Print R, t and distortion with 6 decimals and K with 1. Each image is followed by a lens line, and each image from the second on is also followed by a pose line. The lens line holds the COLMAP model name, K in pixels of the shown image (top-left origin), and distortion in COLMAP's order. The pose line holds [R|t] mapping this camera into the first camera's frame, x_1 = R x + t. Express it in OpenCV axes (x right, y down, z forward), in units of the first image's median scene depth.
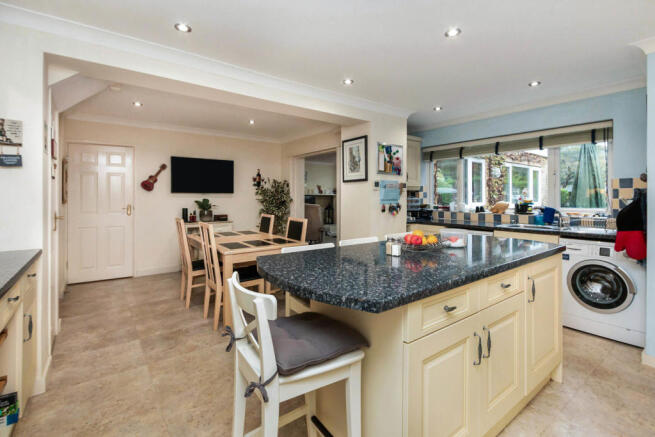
lens RADIAL K [[299.4, 0, 335.9], [0, 299.4, 197.6], [0, 0, 1]] dist [0.002013, -0.000899]
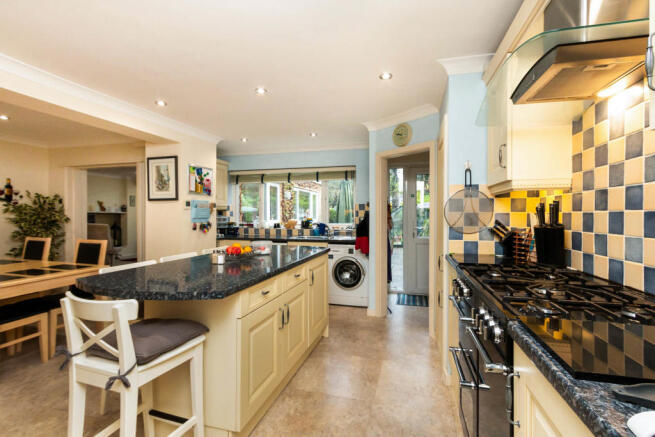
lens RADIAL K [[299.4, 0, 327.9], [0, 299.4, 217.4], [0, 0, 1]] dist [0.002013, -0.000899]
pose [[0.807038, -0.004737, 0.590480, -0.104796], [0.000058, 0.999968, 0.007942, -0.006327], [-0.590499, -0.006376, 0.807013, -0.161910]]
